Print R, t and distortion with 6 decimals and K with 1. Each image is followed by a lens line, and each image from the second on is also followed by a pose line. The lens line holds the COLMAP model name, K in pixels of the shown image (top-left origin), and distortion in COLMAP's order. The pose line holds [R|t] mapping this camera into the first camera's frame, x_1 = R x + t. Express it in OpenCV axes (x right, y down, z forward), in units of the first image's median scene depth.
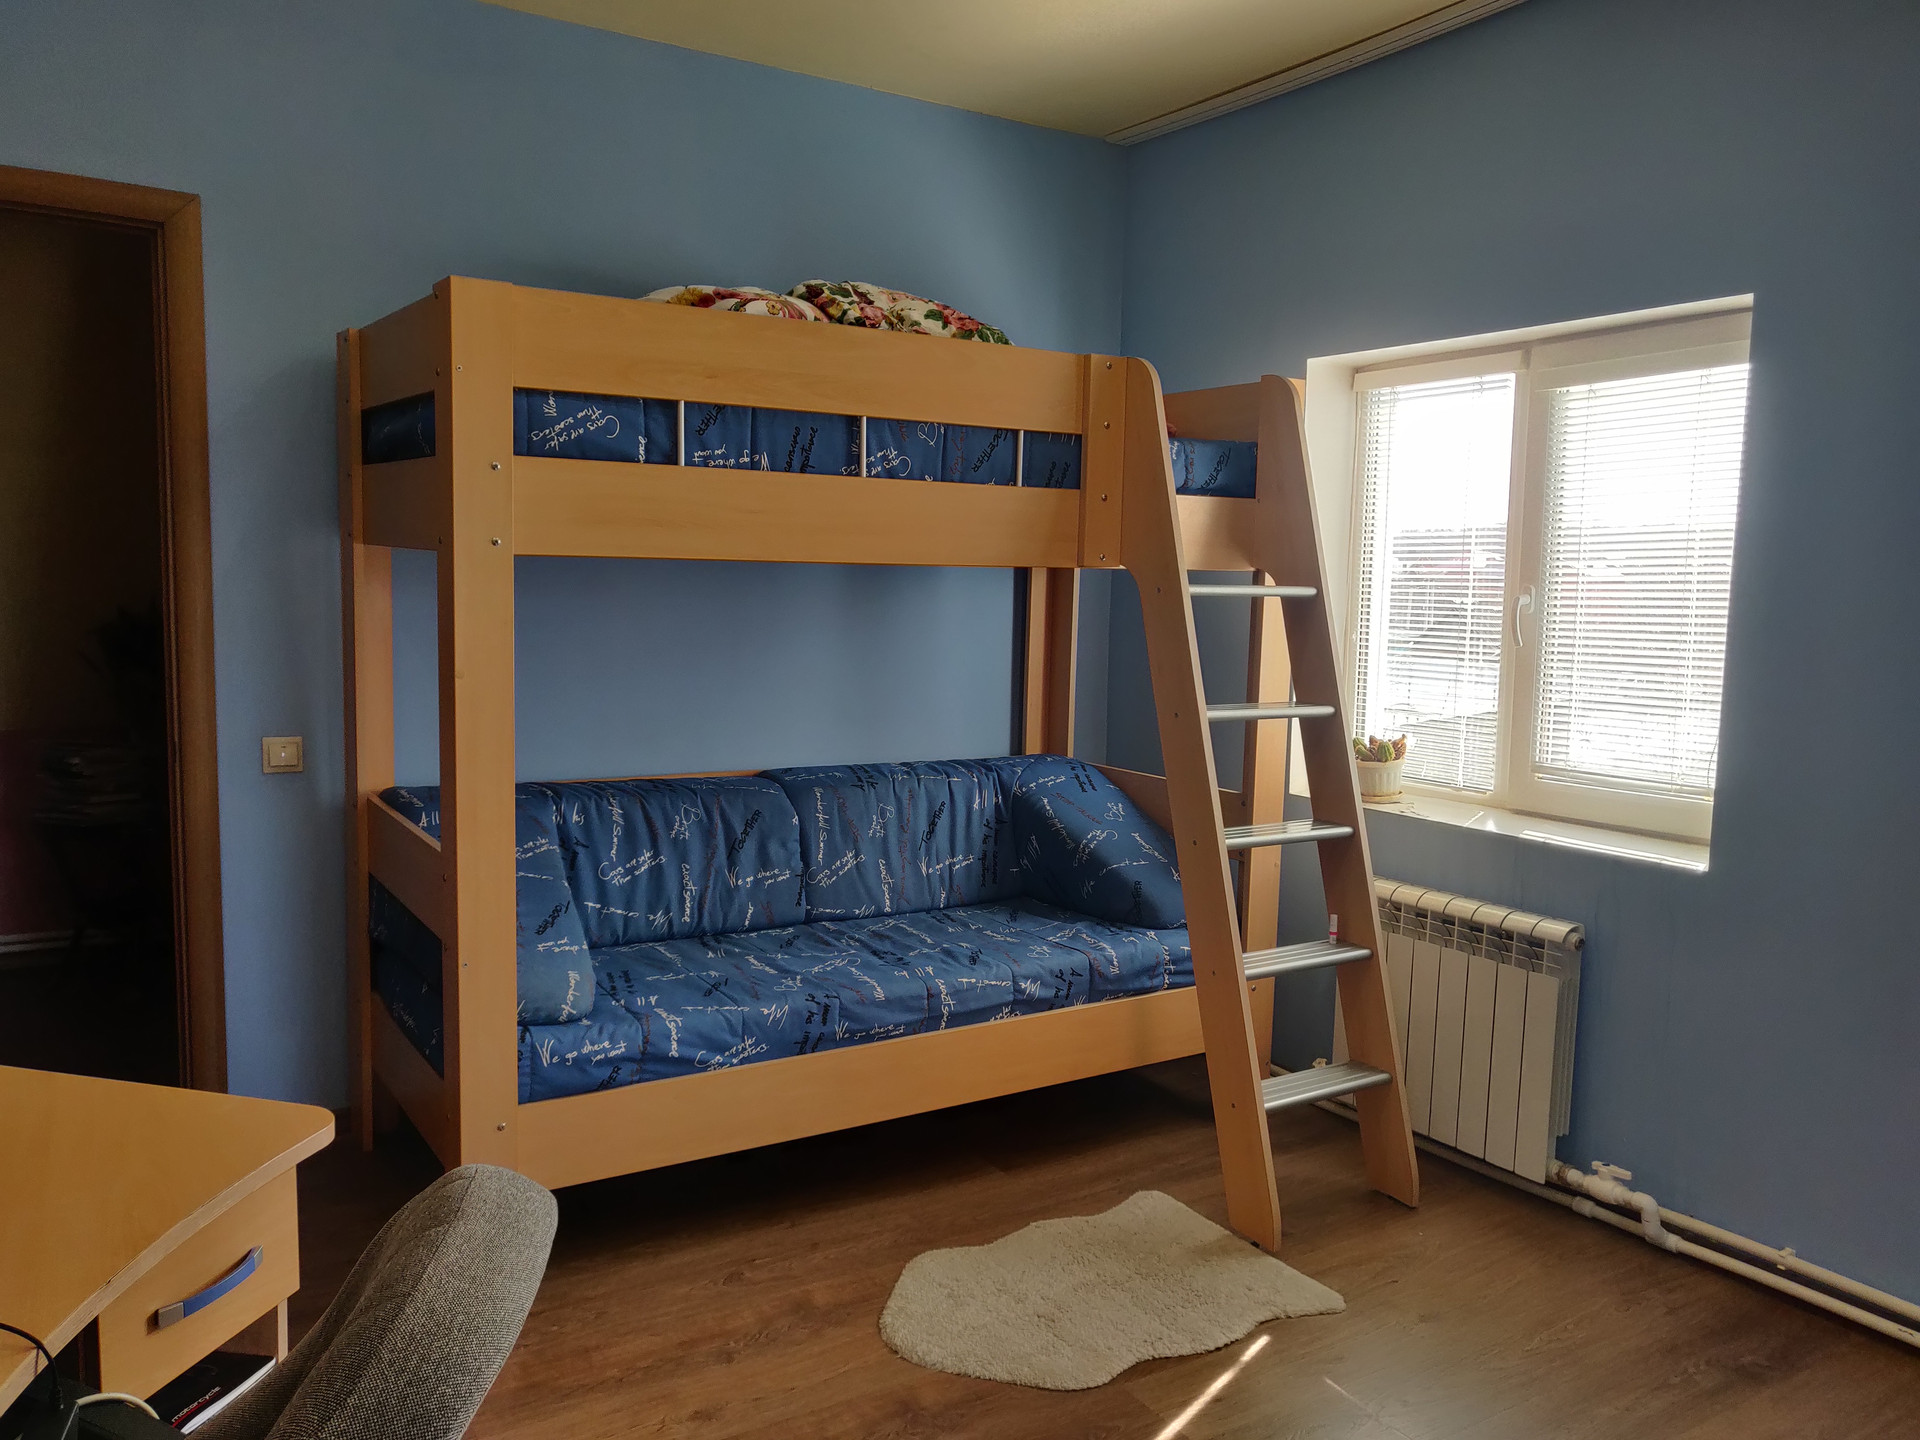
lens RADIAL K [[1494.4, 0, 960.0], [0, 1494.4, 720.0], [0, 0, 1]] dist [0.007765, 0.010795]
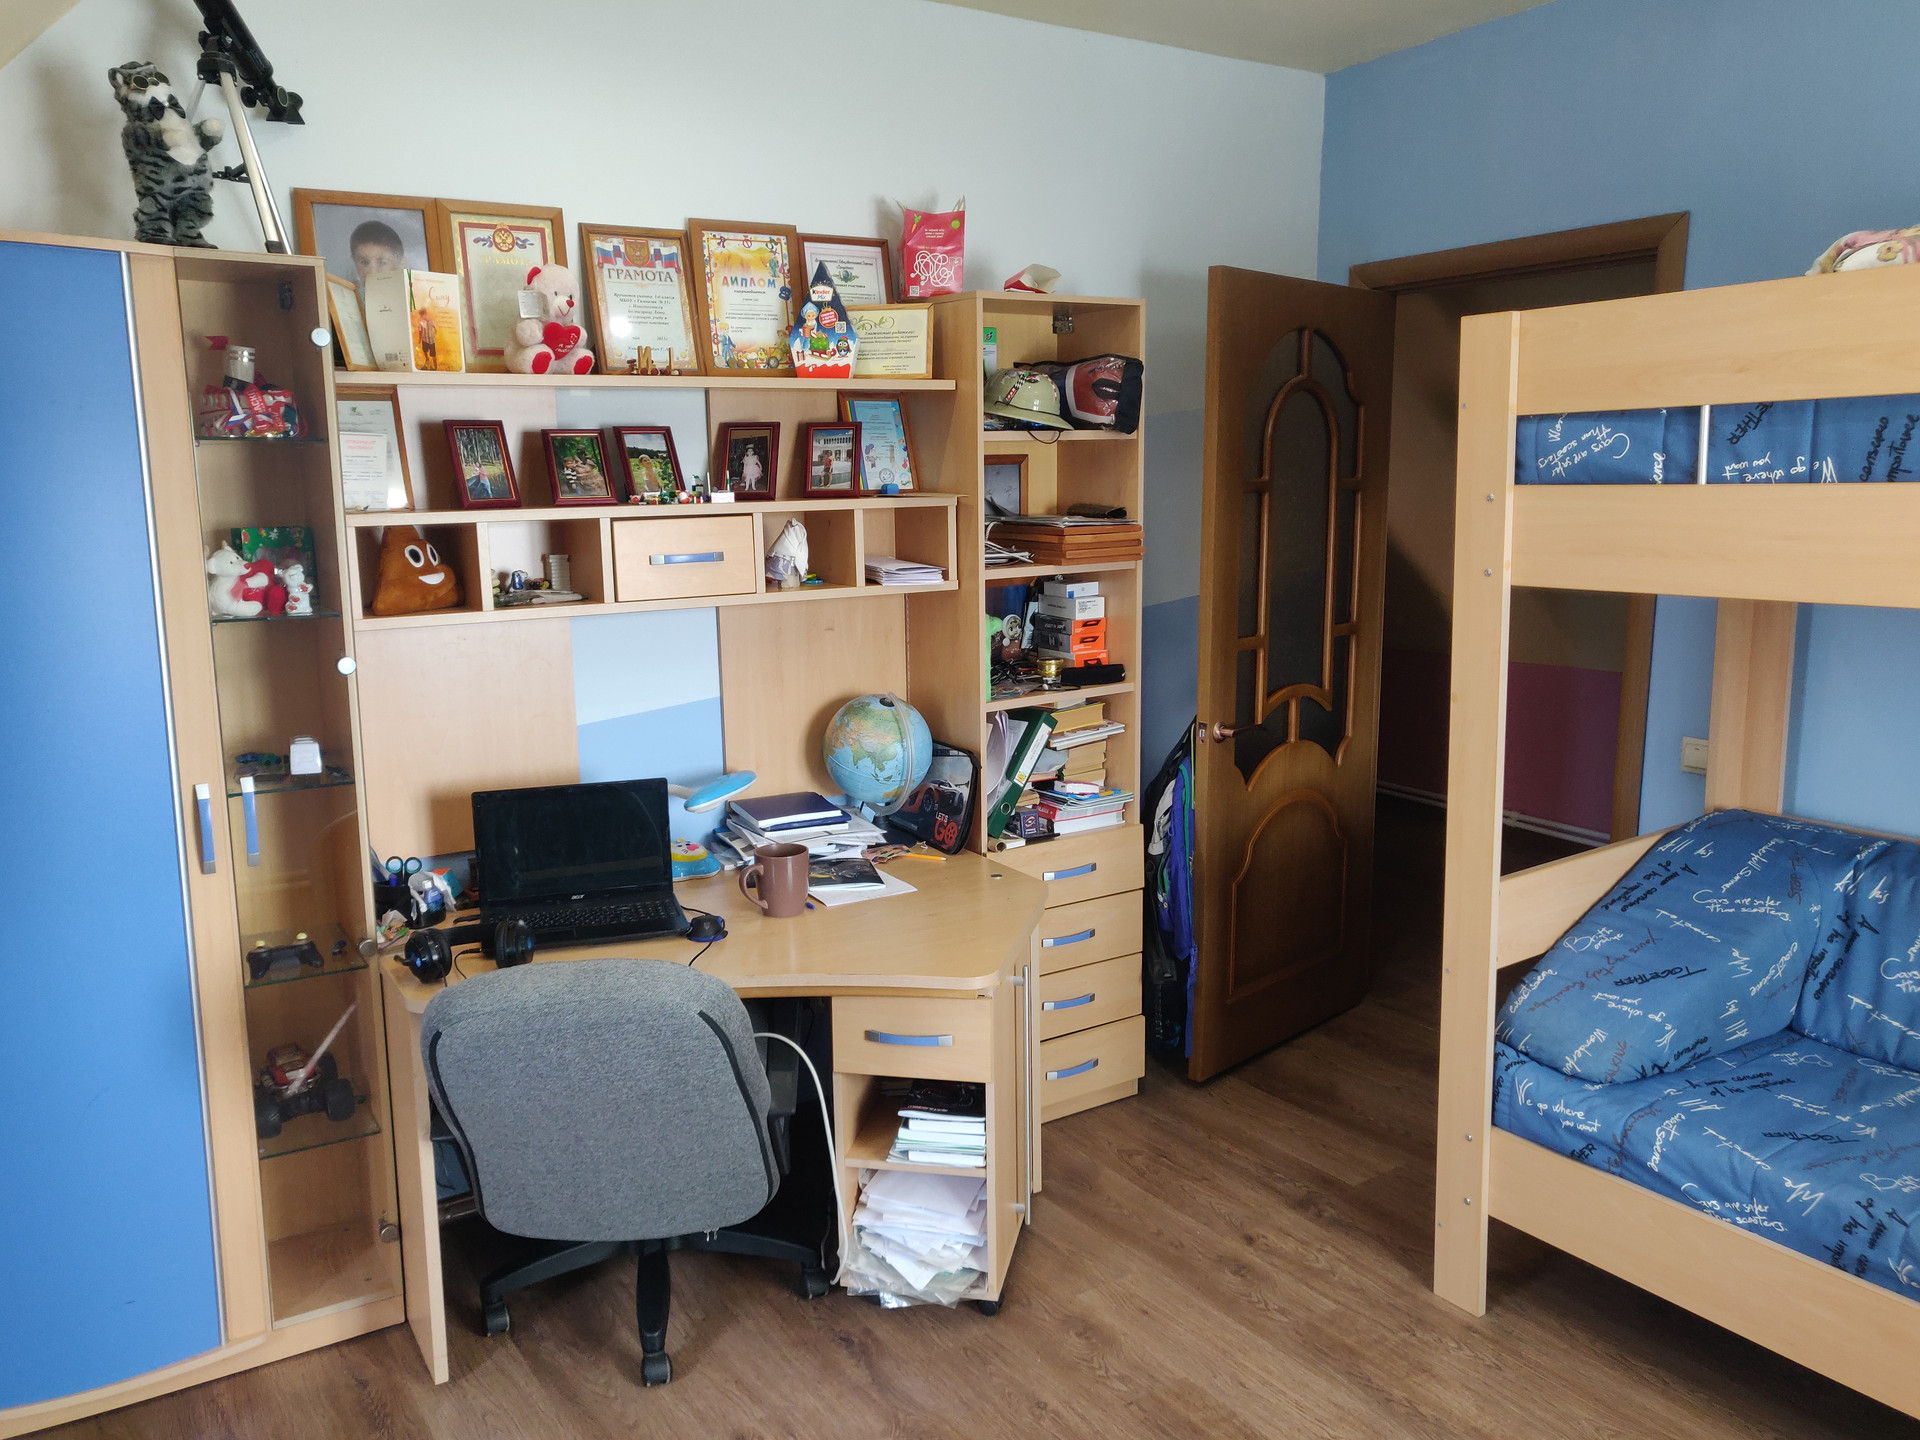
lens RADIAL K [[1494.4, 0, 960.0], [0, 1494.4, 720.0], [0, 0, 1]] dist [0.007765, 0.010795]
pose [[0.000241, 0.144178, -0.989552, 0.642177], [-0.079280, 0.986440, 0.143705, -0.126195], [0.996852, 0.078417, 0.011668, 0.584293]]
